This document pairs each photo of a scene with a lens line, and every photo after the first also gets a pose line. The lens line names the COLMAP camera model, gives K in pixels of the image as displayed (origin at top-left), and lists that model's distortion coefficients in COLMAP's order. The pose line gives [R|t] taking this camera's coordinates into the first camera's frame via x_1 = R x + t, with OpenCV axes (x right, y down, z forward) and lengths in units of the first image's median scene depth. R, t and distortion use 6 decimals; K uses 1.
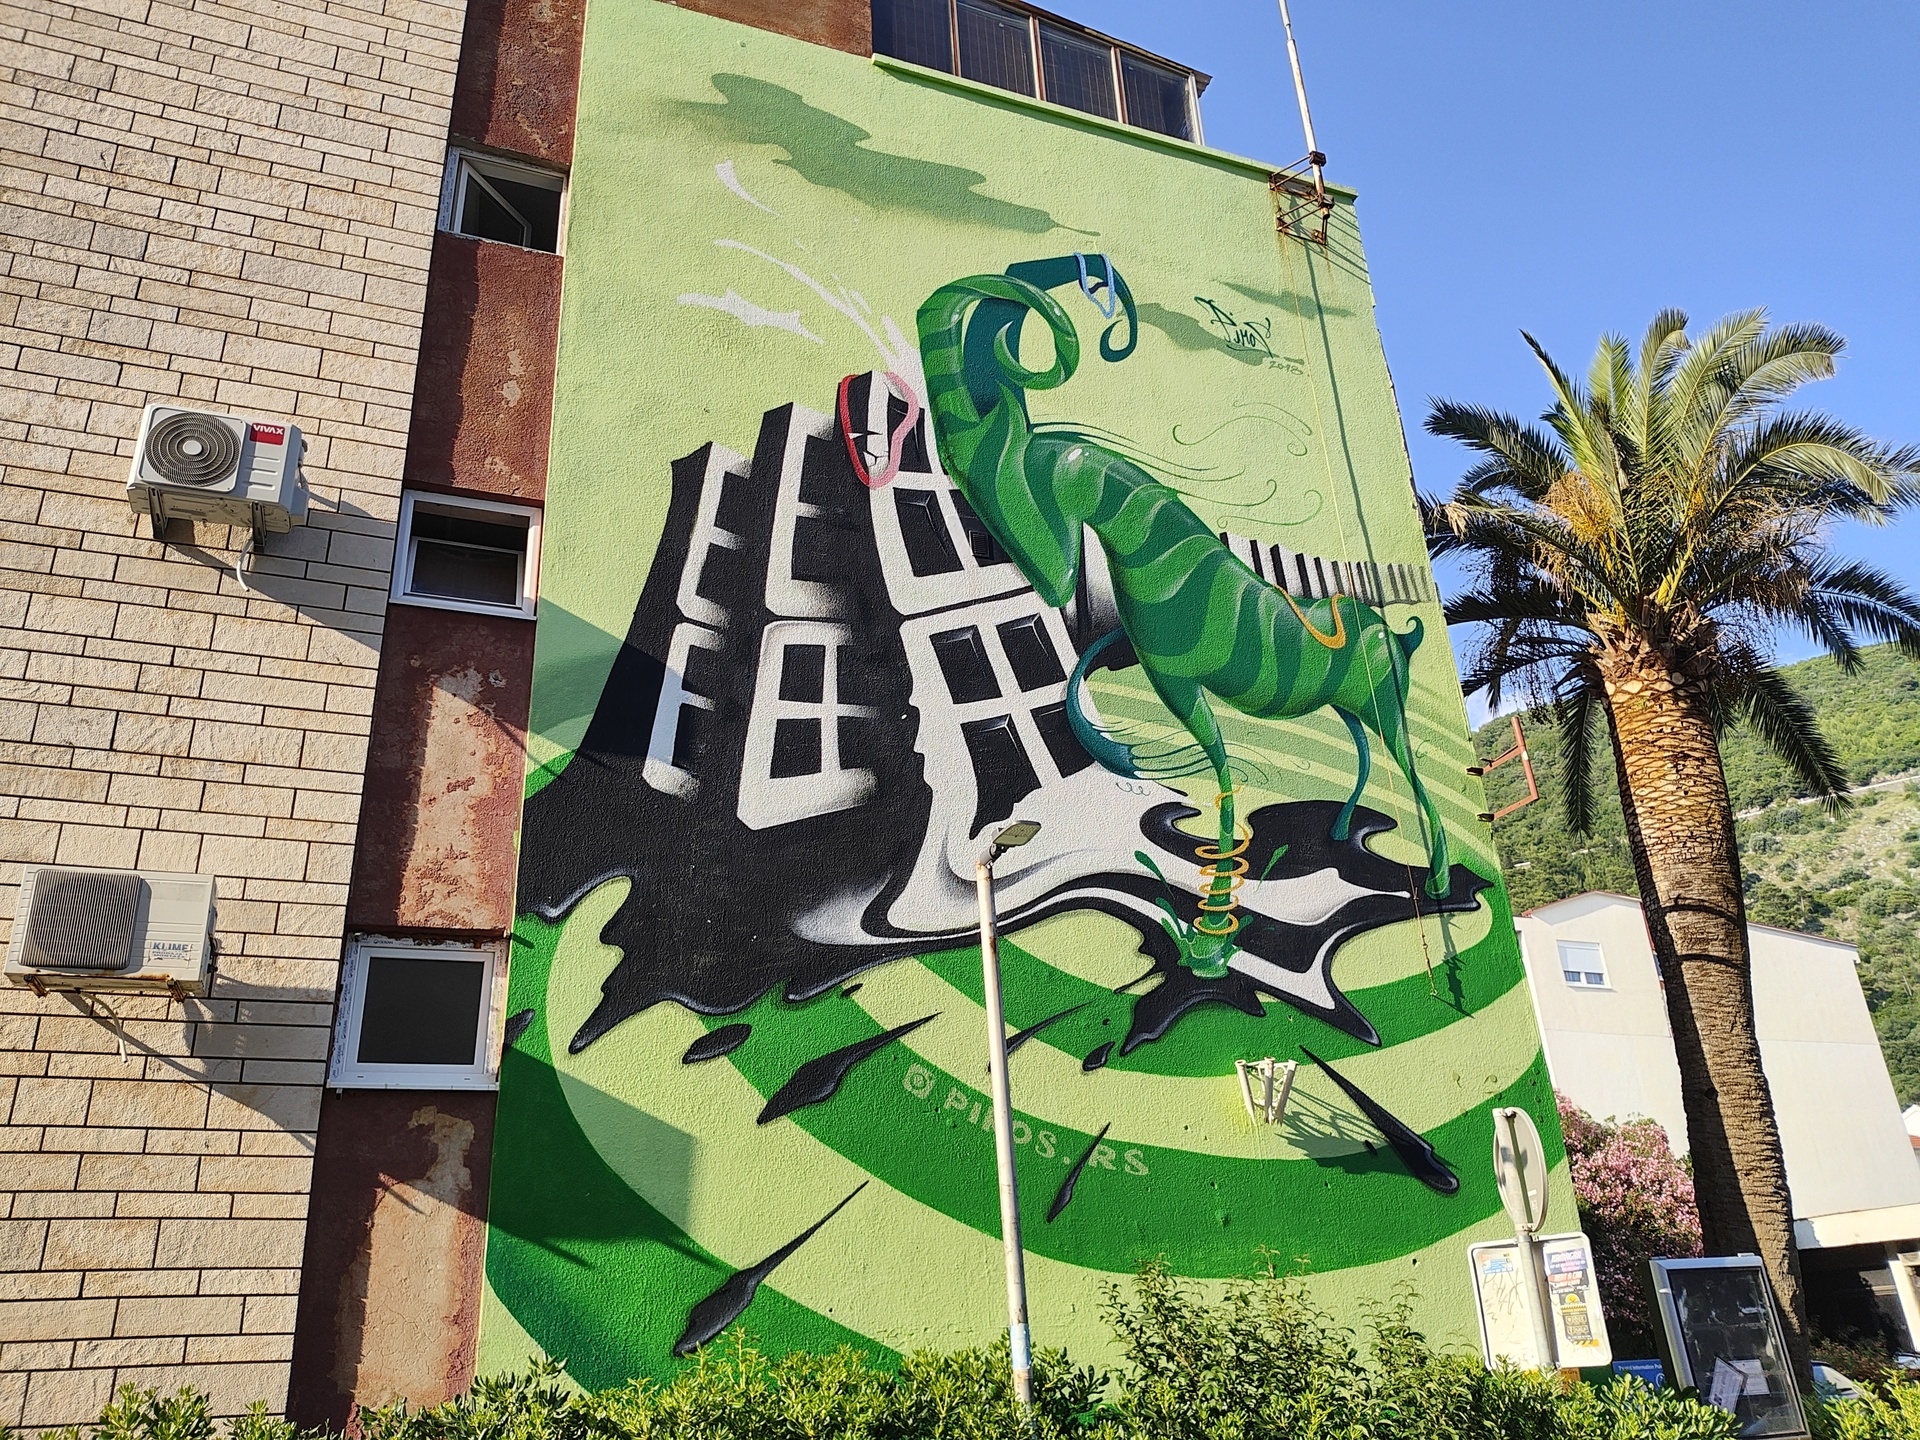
lens RADIAL K [[1395.5, 0, 960.0], [0, 1395.5, 720.0], [0, 0, 1]] dist [-0.000528, -0.166260]
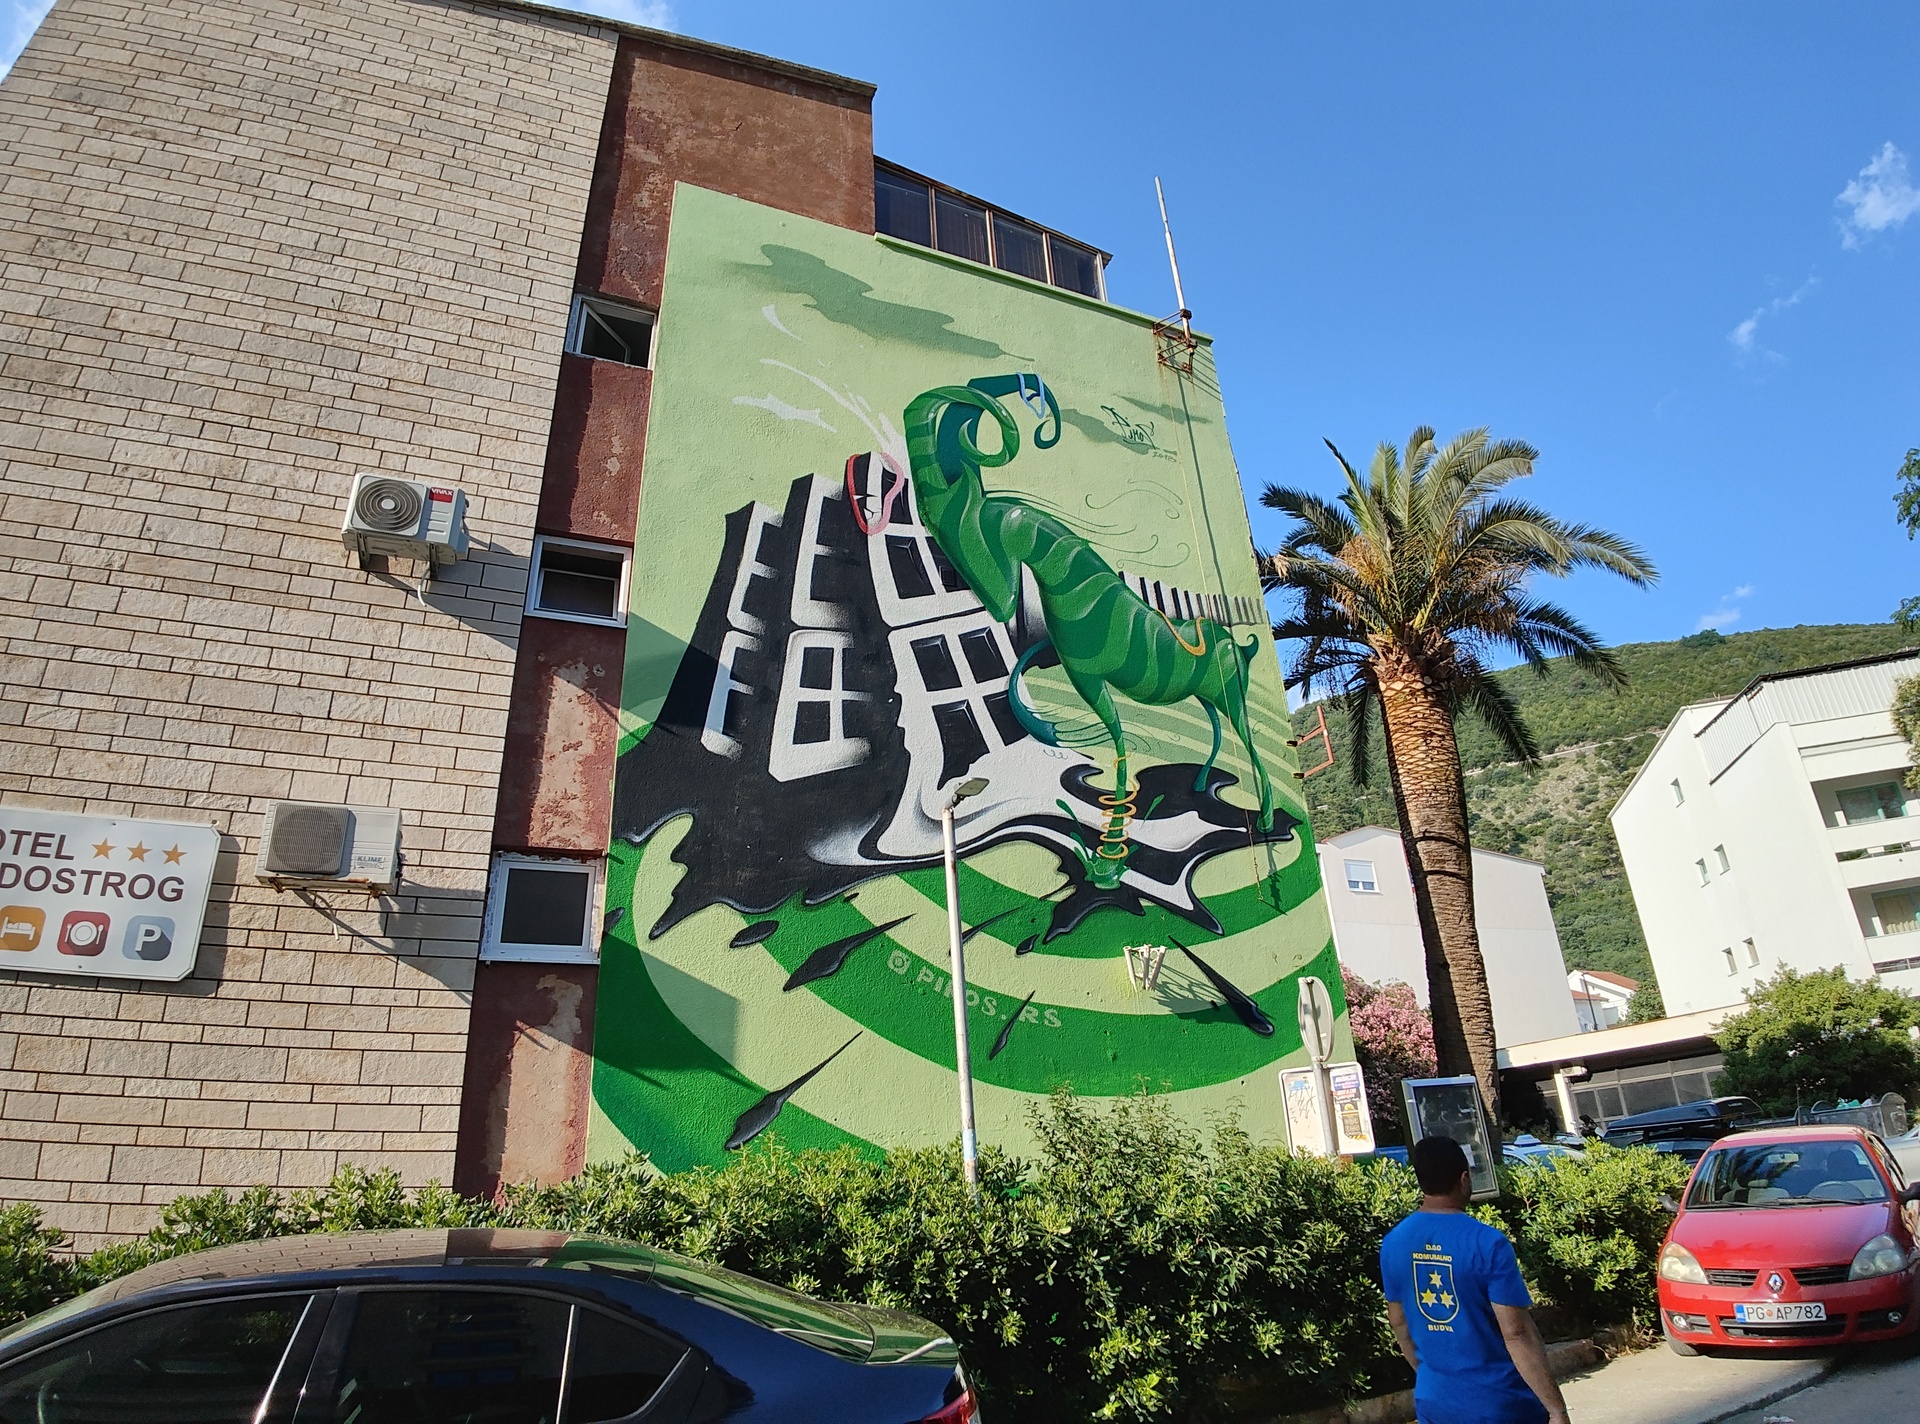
lens RADIAL K [[1103.7, 0, 959.2], [0, 1103.7, 657.4], [0, 0, 1]] dist [0.002271, -0.000105]
pose [[0.999602, 0.011686, 0.025679, -0.001499], [-0.010609, 0.999075, -0.041670, -0.000591], [-0.026143, 0.041381, 0.998801, -0.141346]]
